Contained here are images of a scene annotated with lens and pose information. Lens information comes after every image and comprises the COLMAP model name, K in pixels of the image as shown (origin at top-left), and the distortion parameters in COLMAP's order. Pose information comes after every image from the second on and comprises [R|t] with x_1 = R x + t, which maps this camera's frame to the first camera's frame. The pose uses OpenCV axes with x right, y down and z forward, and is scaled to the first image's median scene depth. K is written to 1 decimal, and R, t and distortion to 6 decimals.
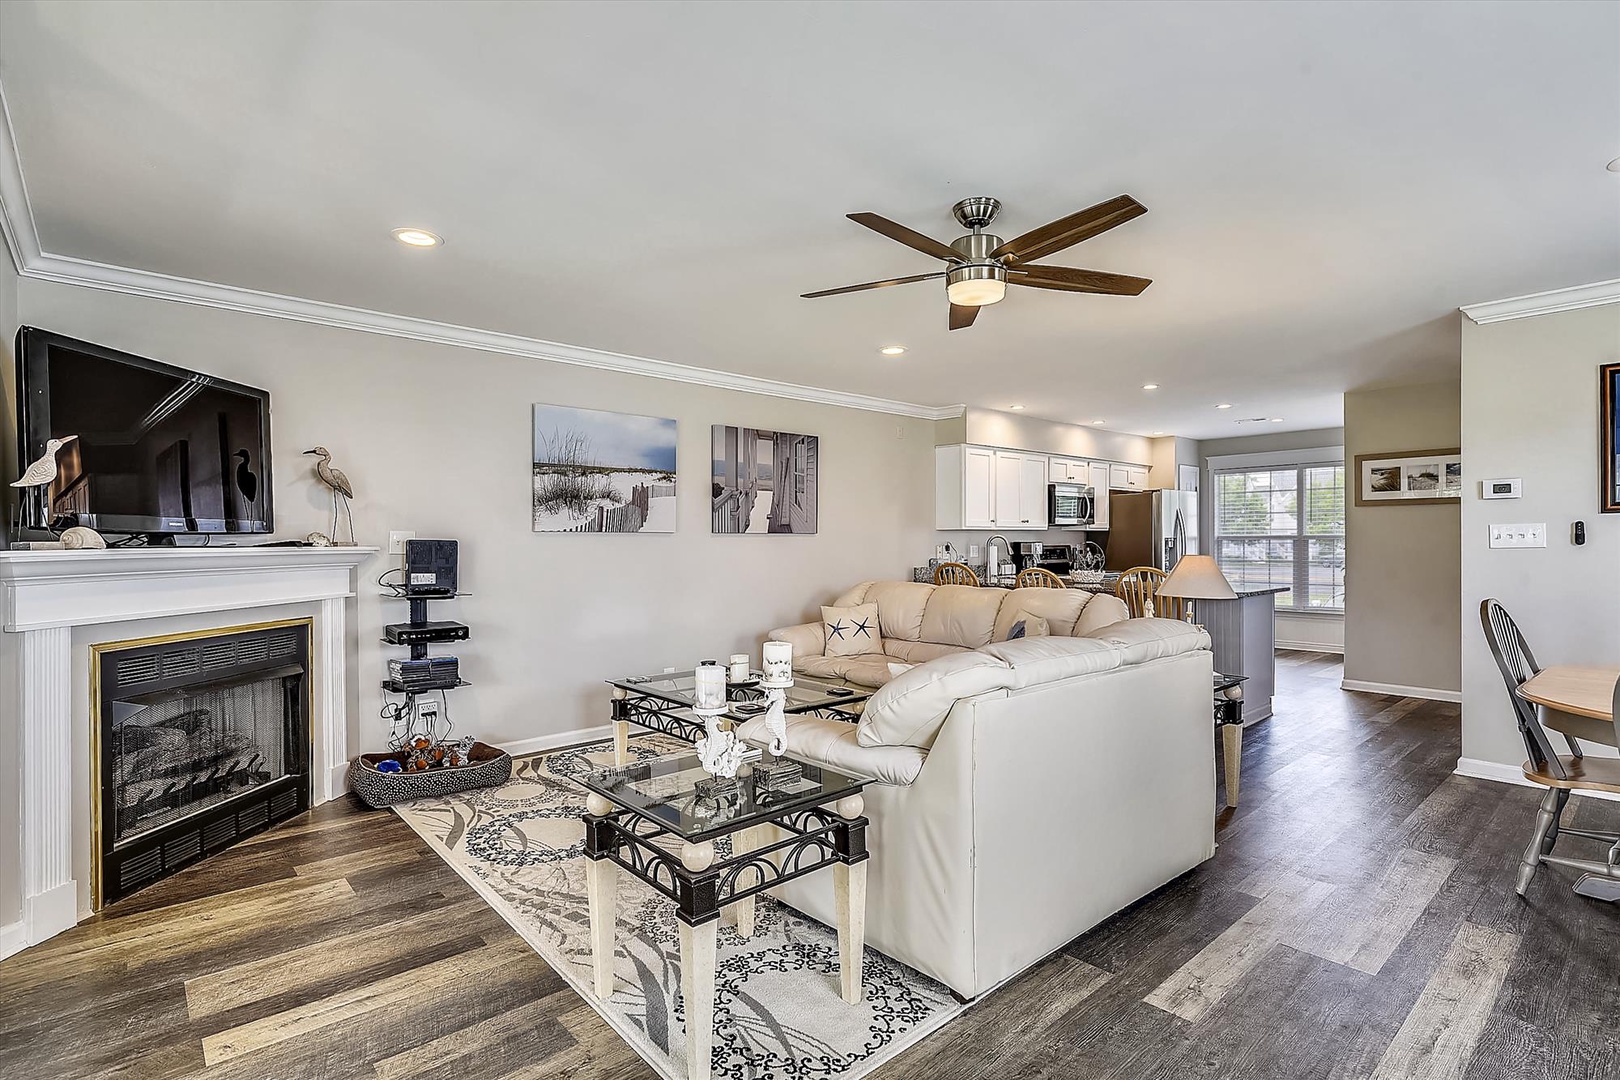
lens RADIAL K [[783.6, 0, 814.3], [0, 783.6, 543.5], [0, 0, 1]] dist [-0.002340, -0.000029]
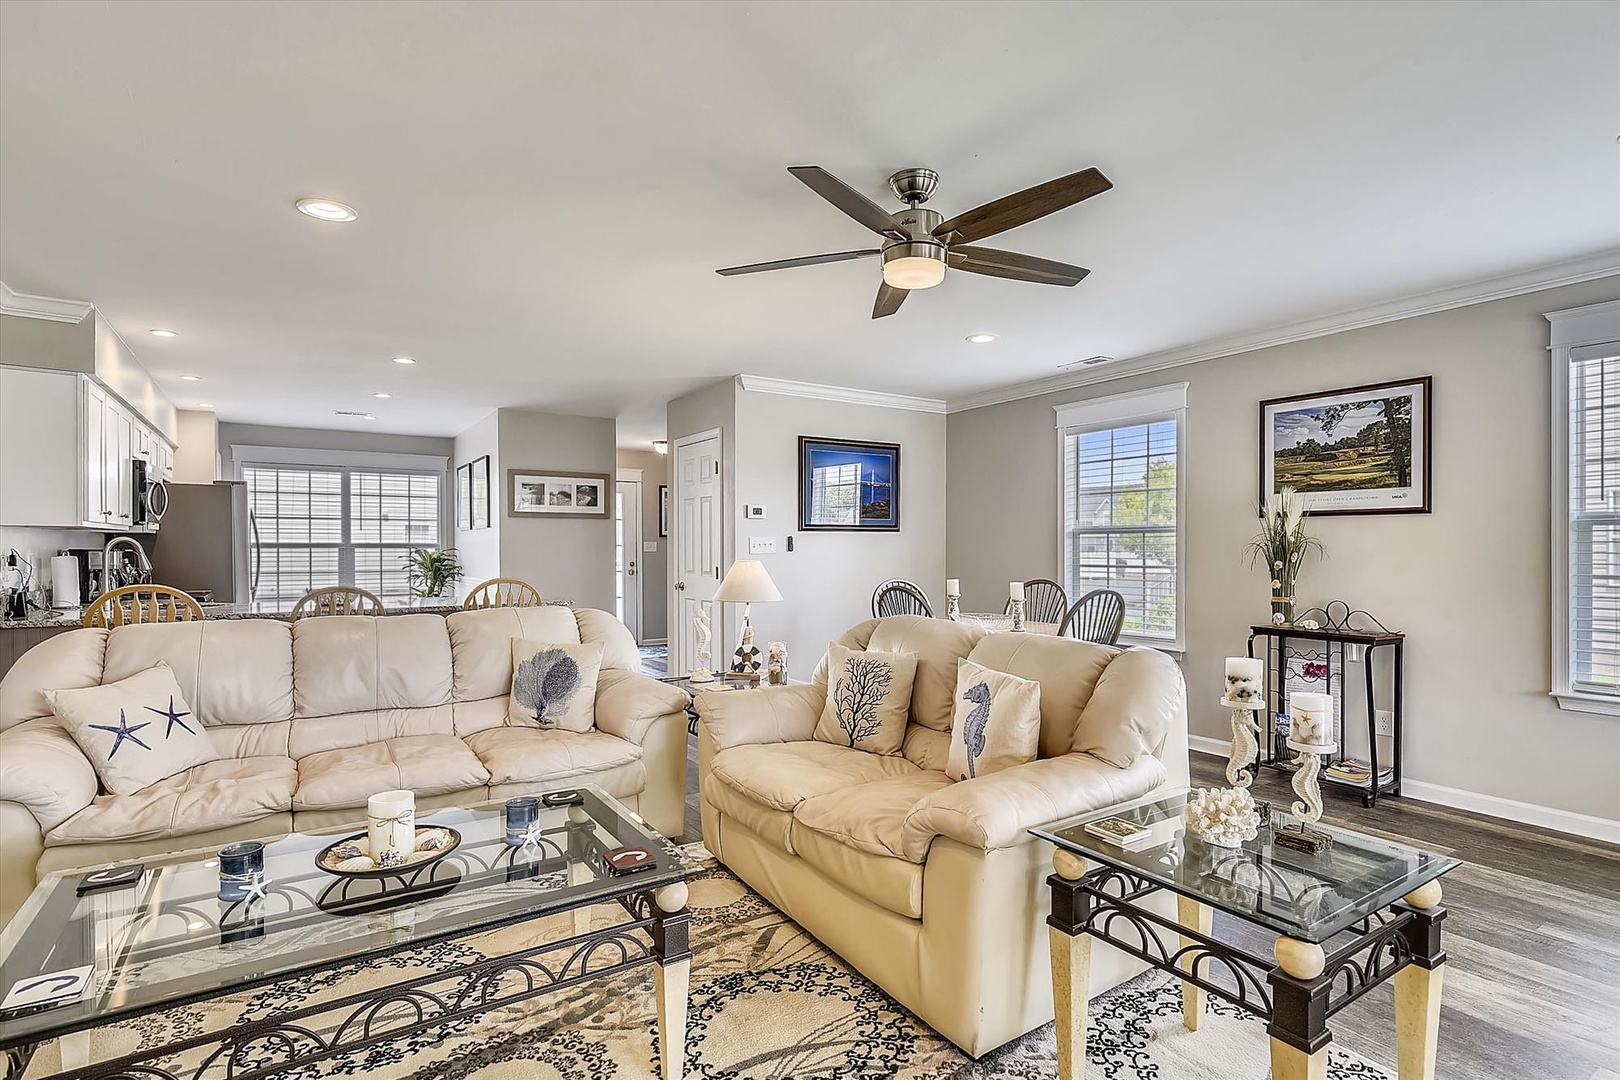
lens RADIAL K [[783.6, 0, 814.3], [0, 783.6, 543.5], [0, 0, 1]] dist [-0.002340, -0.000029]
pose [[0.139533, 0.011033, 0.990156, -0.392267], [0.002955, 0.999929, -0.011559, 0.003263], [-0.990213, 0.004539, 0.139491, 0.542227]]
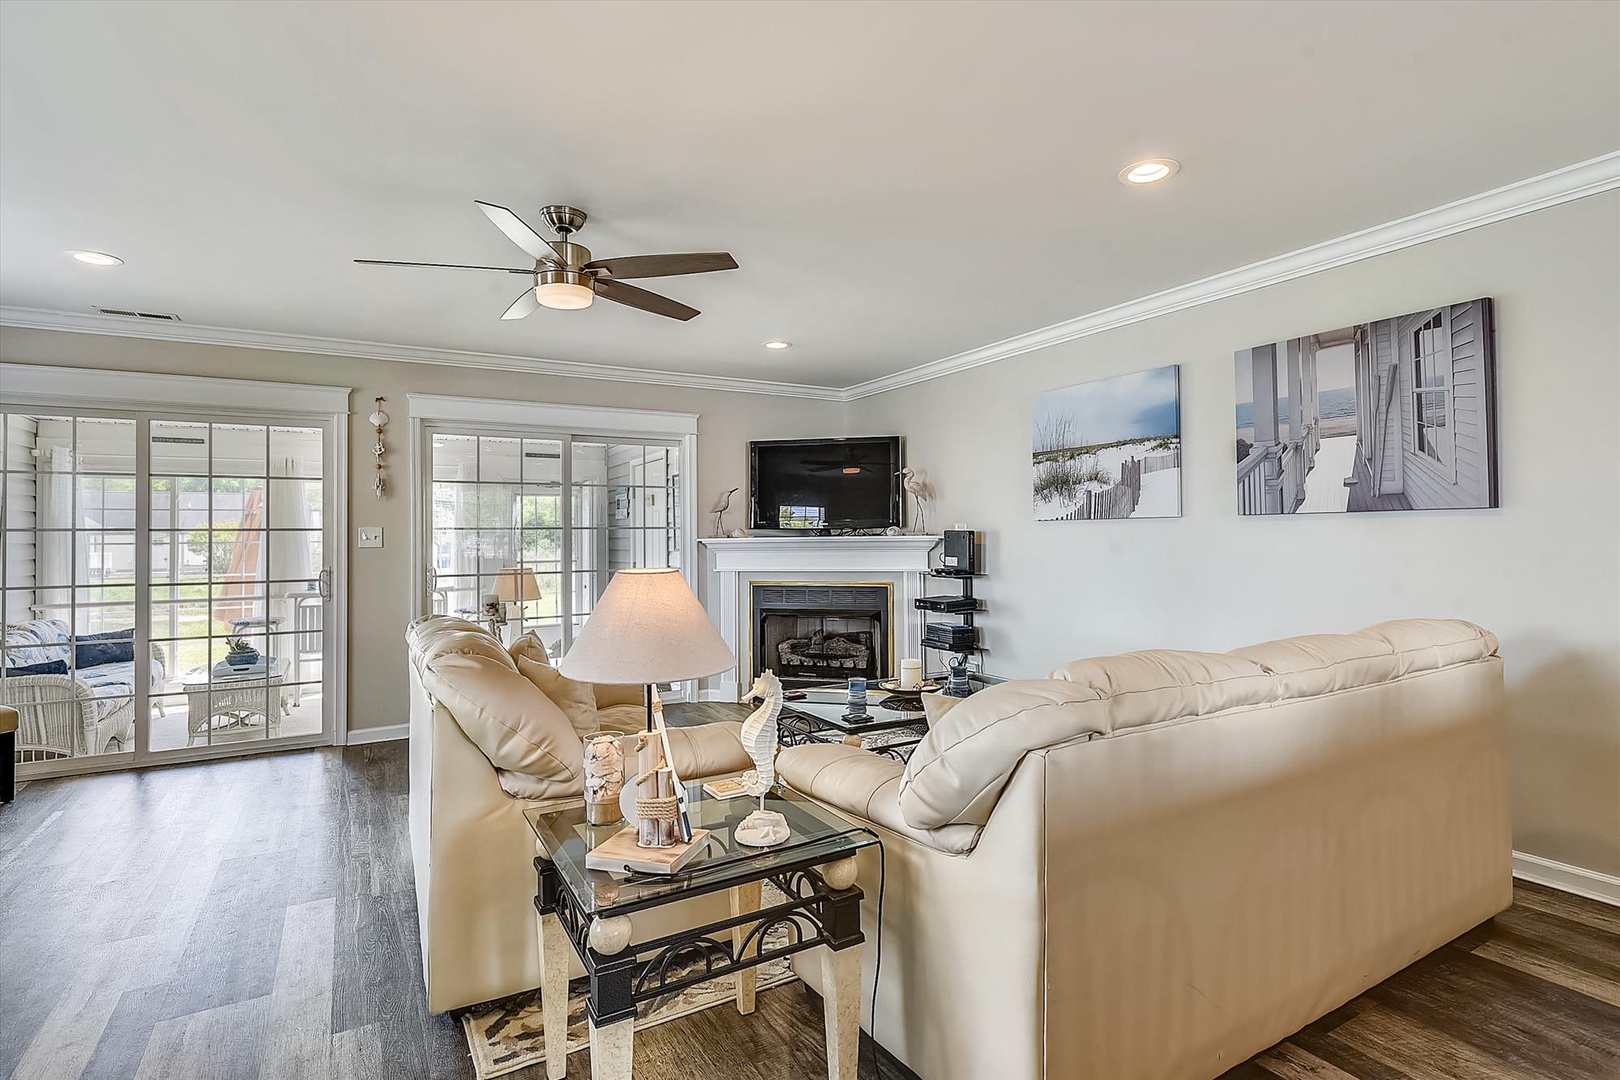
lens RADIAL K [[797.0, 0, 812.5], [0, 797.0, 521.3], [0, 0, 1]] dist [0.001219, 0.000622]
pose [[-0.198187, -0.011310, -0.980099, 0.649286], [0.011787, 0.999834, -0.013922, -0.003404], [0.980093, -0.014312, -0.198021, 0.839857]]
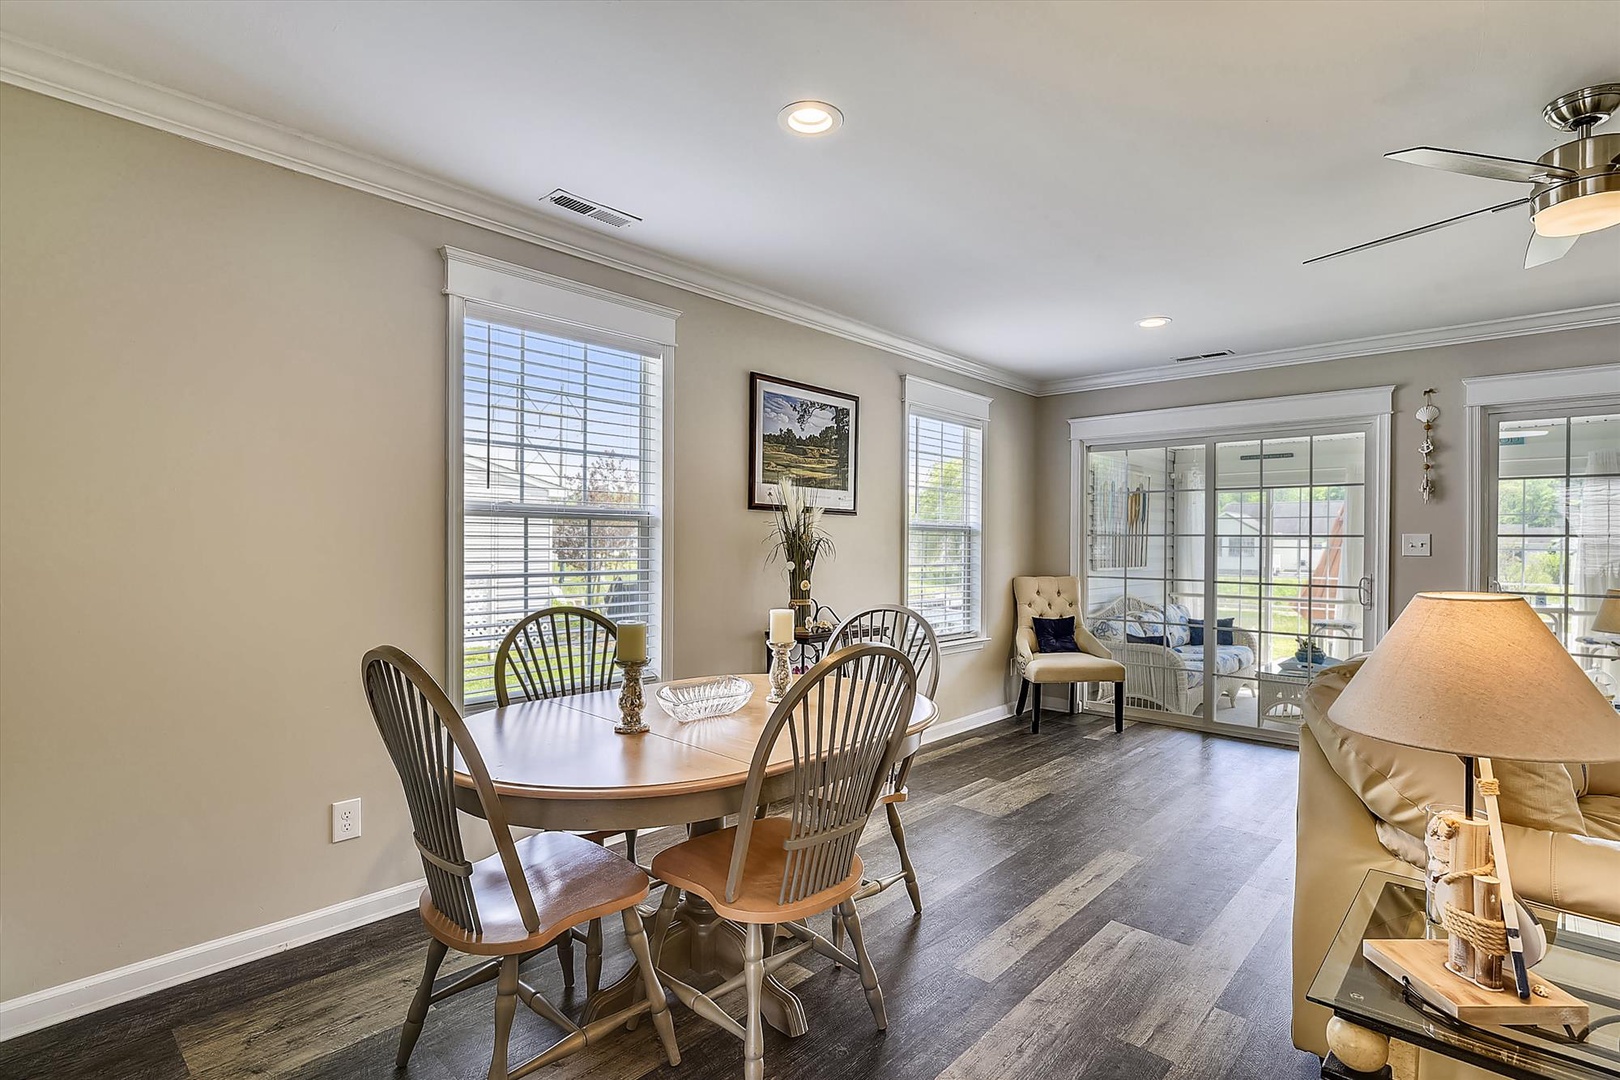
lens RADIAL K [[783.6, 0, 814.3], [0, 783.6, 543.5], [0, 0, 1]] dist [-0.002340, -0.000029]
pose [[-0.994307, -0.005166, -0.106424, 0.563906], [-0.005390, 0.999984, 0.001816, -0.003426], [0.106413, 0.002380, -0.994319, 0.914047]]
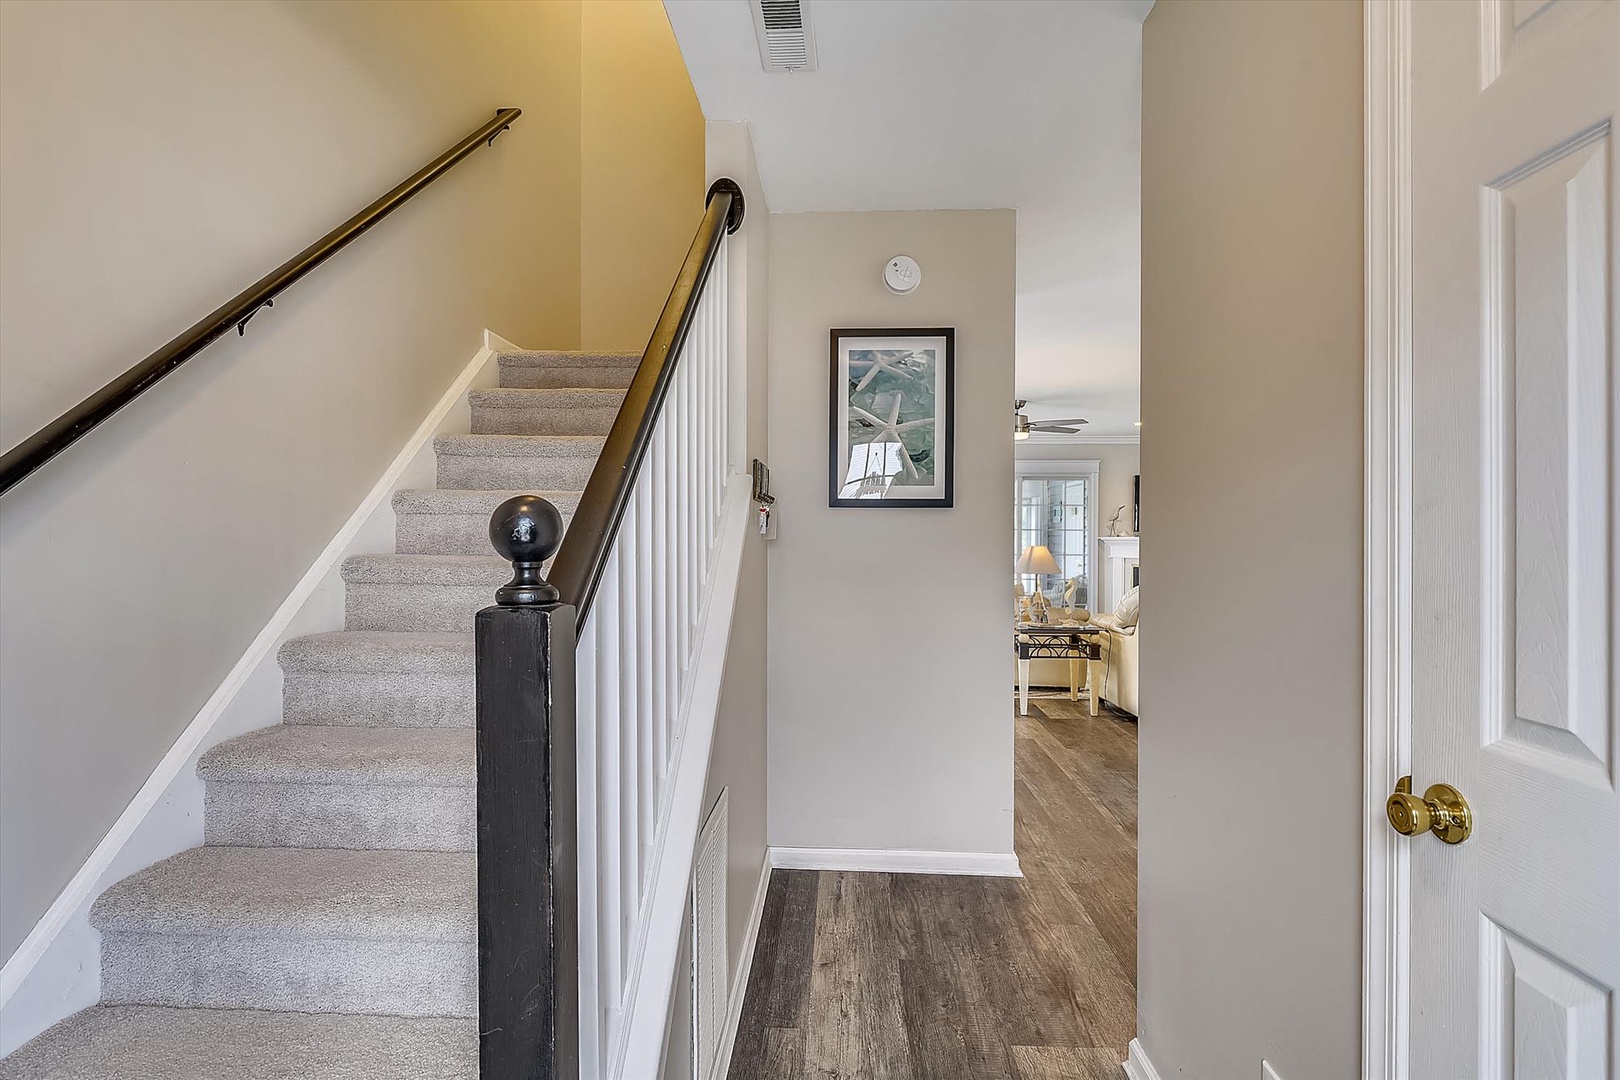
lens RADIAL K [[783.6, 0, 814.3], [0, 783.6, 543.5], [0, 0, 1]] dist [-0.002340, -0.000029]
pose [[-0.690072, 0.009369, -0.723680, 1.355994], [-0.003532, 0.999861, 0.016313, -0.009955], [0.723732, 0.013814, -0.689943, 1.241889]]
